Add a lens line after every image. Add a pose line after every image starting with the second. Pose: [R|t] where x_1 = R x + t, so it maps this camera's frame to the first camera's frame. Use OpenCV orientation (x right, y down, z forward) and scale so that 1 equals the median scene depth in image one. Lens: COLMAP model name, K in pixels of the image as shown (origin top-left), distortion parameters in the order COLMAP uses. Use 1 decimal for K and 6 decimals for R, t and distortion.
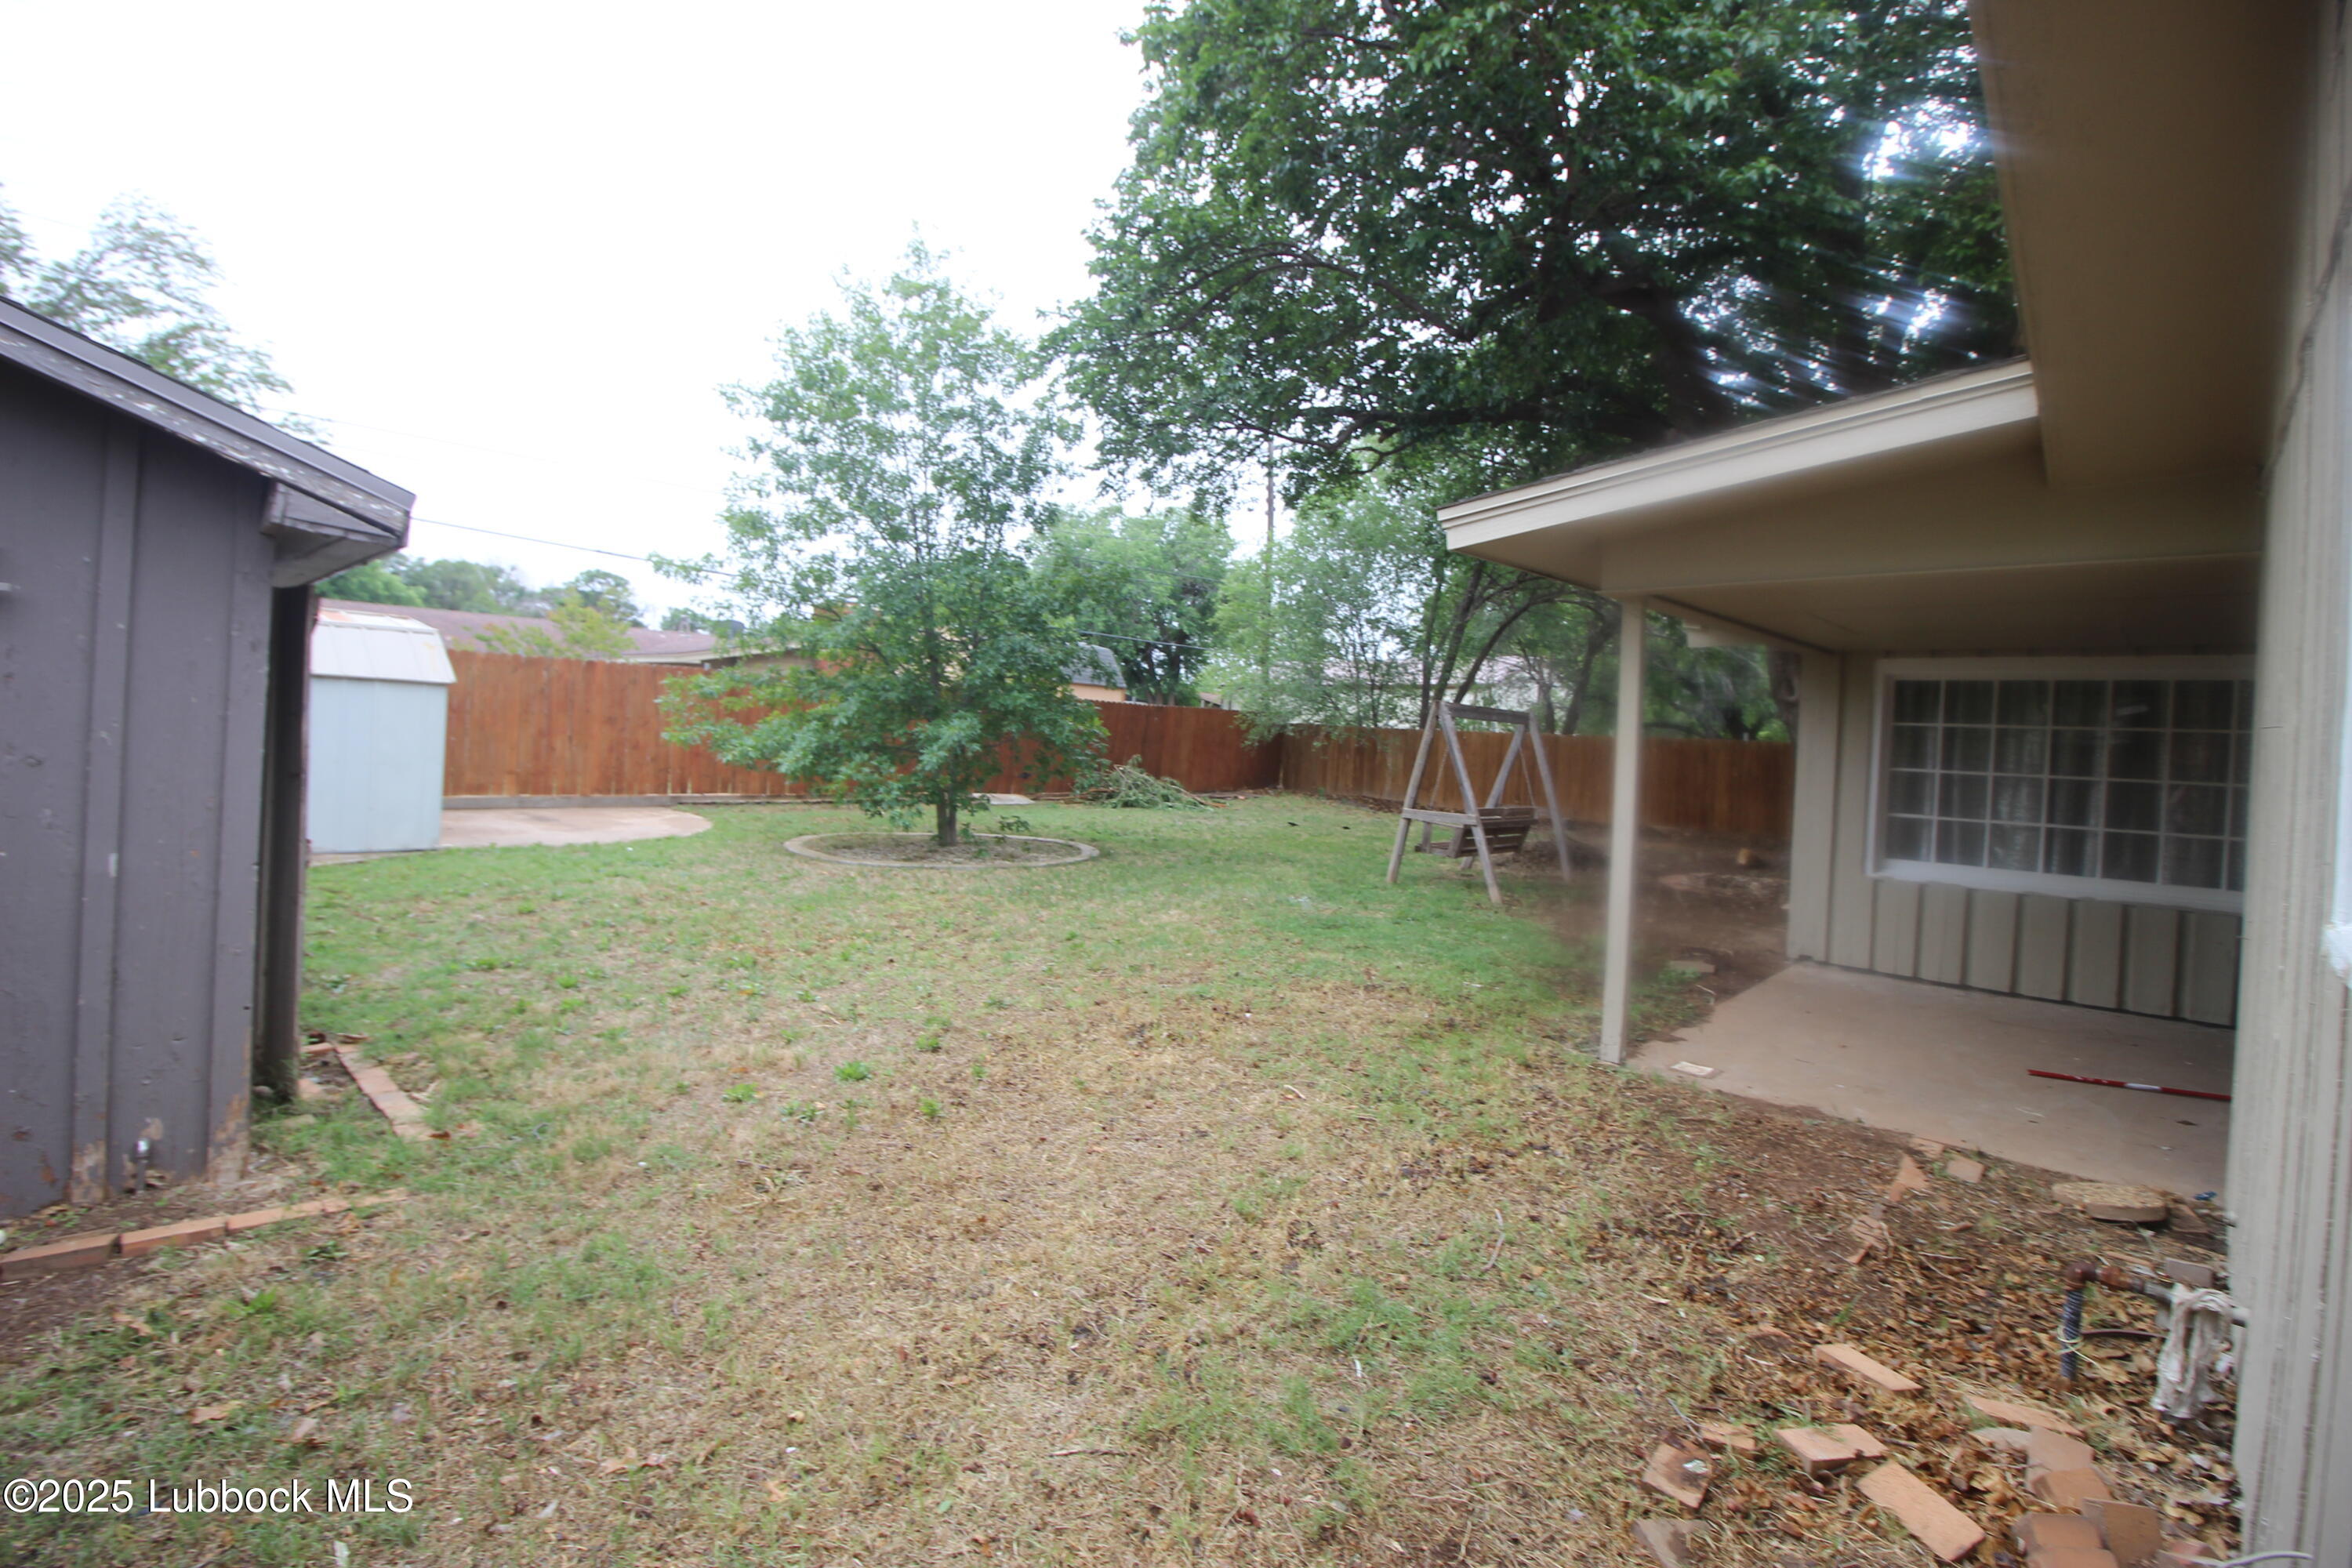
lens RADIAL K [[1091.7, 0, 1180.0], [0, 1091.7, 756.0], [0, 0, 1]] dist [-0.012596, -0.007517]
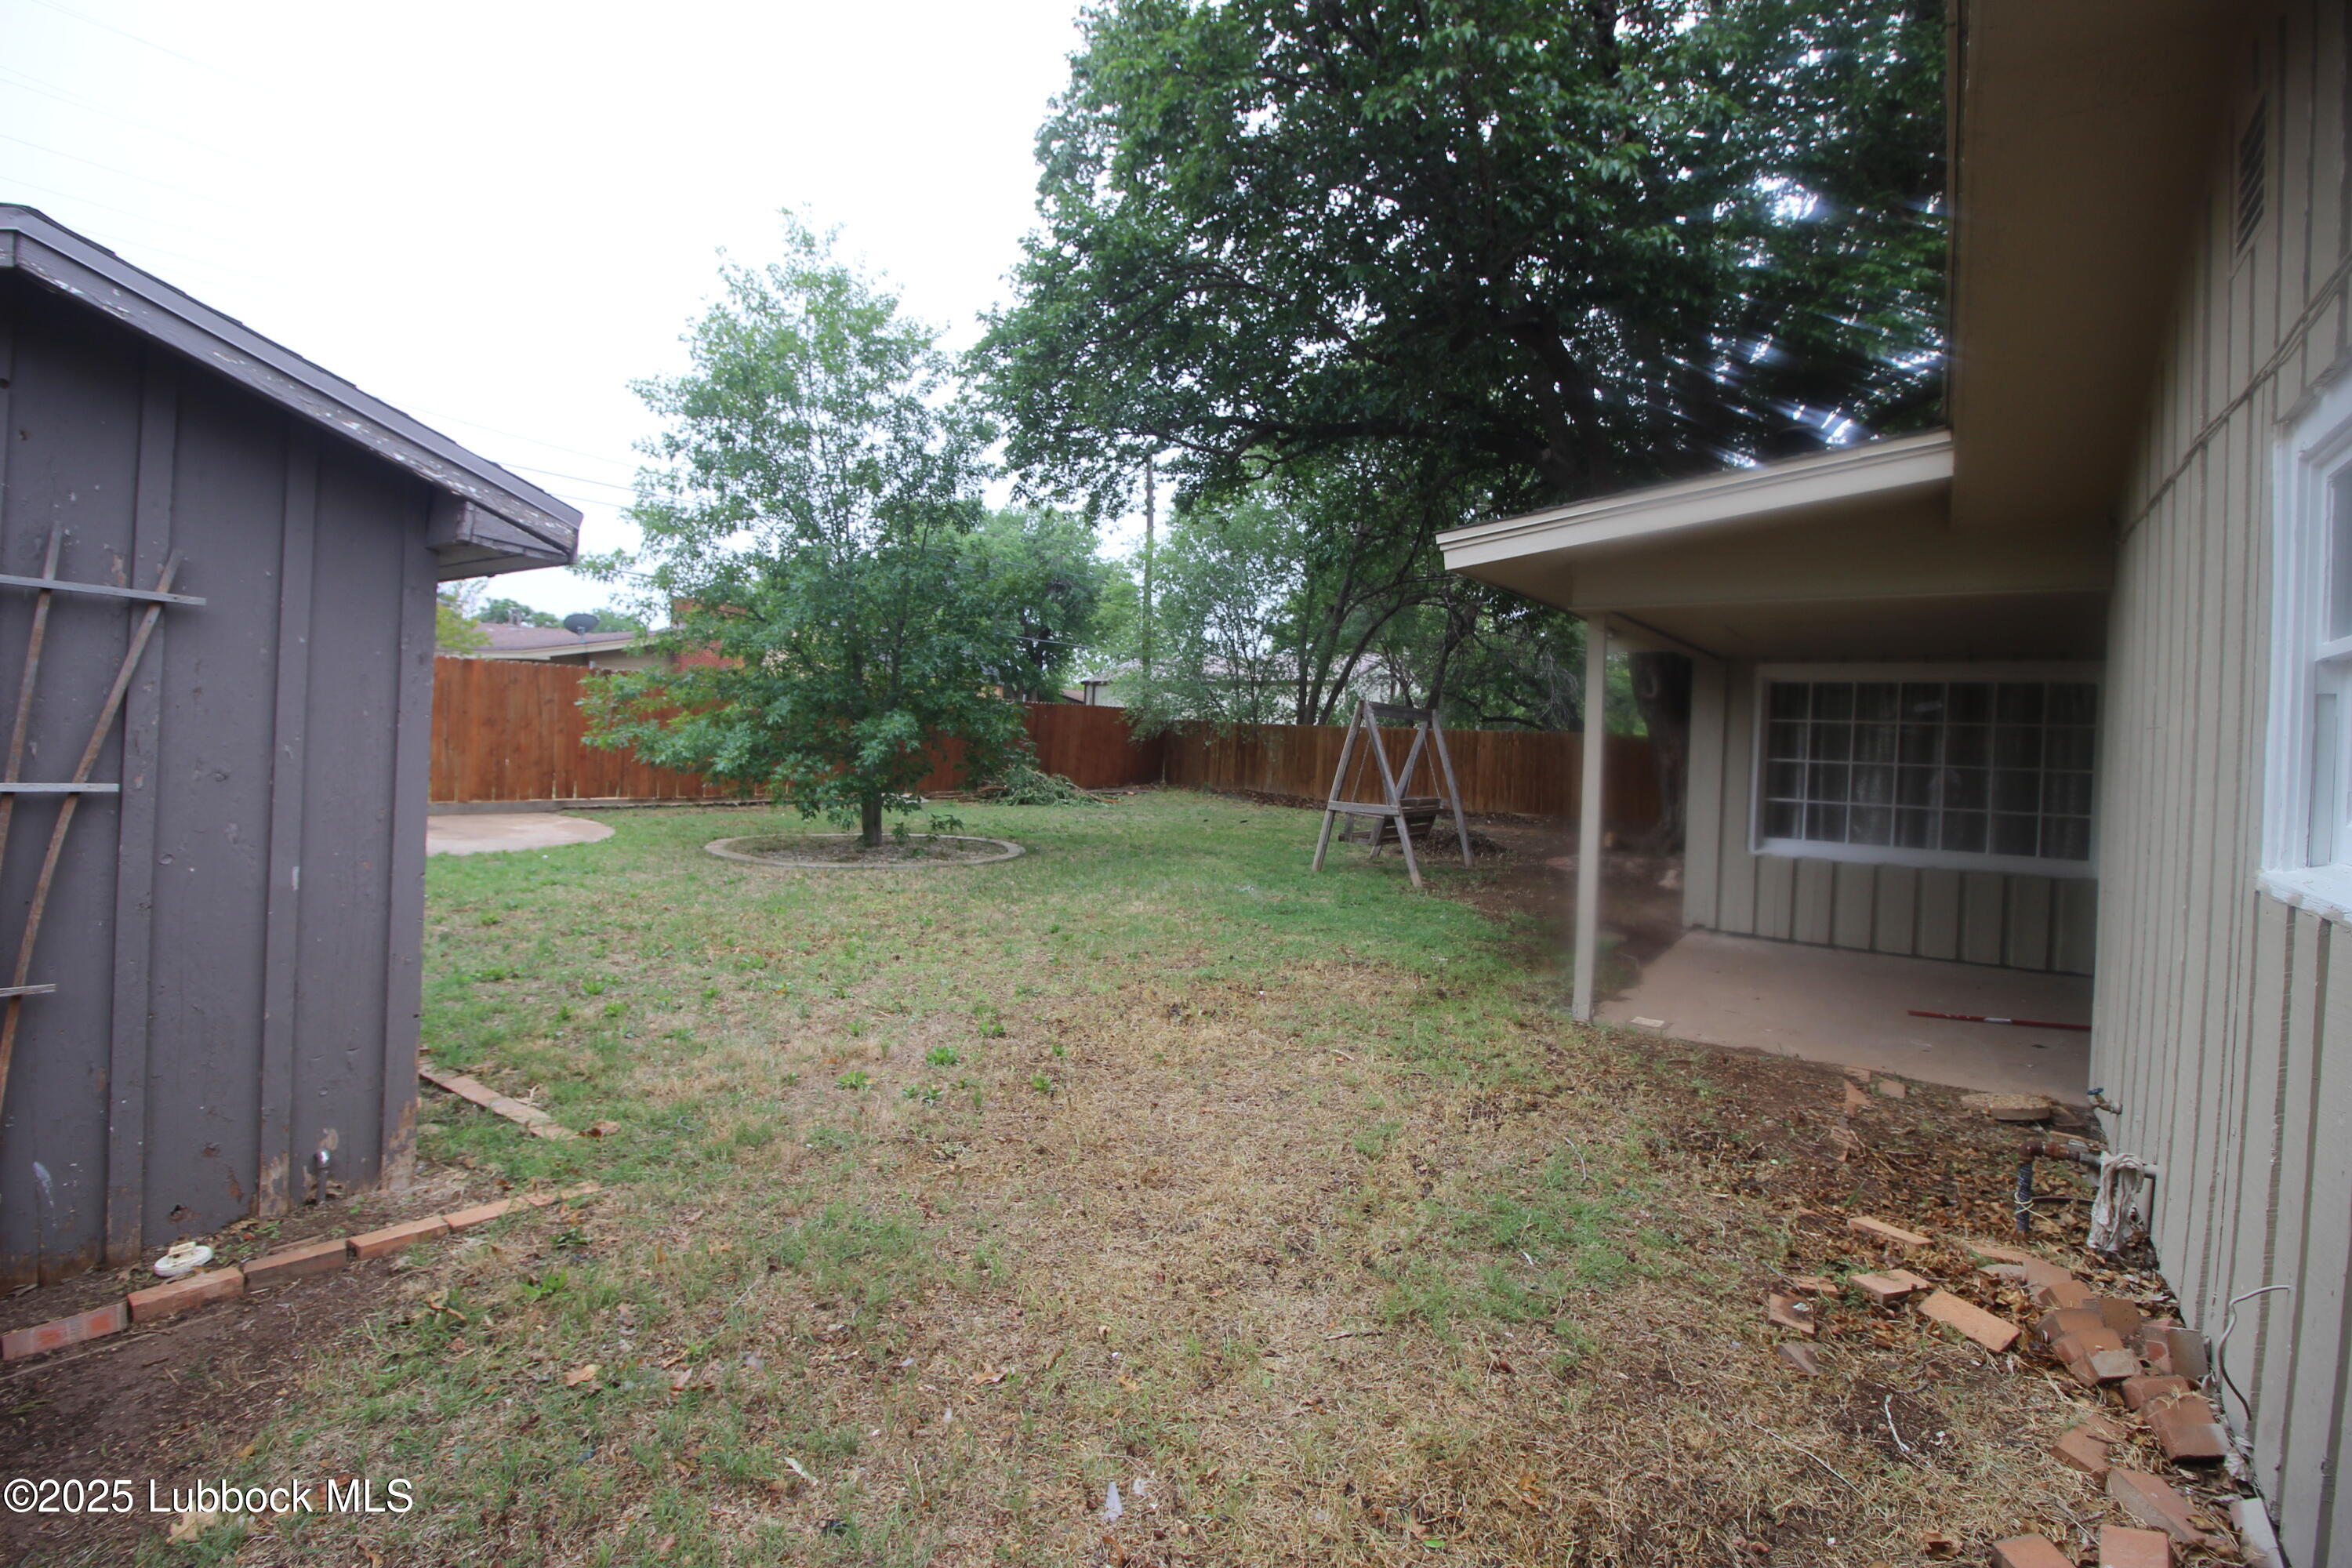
lens RADIAL K [[1091.7, 0, 1180.0], [0, 1091.7, 756.0], [0, 0, 1]] dist [-0.012596, -0.007517]
pose [[0.989369, -0.010698, 0.145032, -0.189268], [0.010088, 0.999937, 0.004942, -0.005511], [-0.145076, -0.003426, 0.989415, -0.072206]]
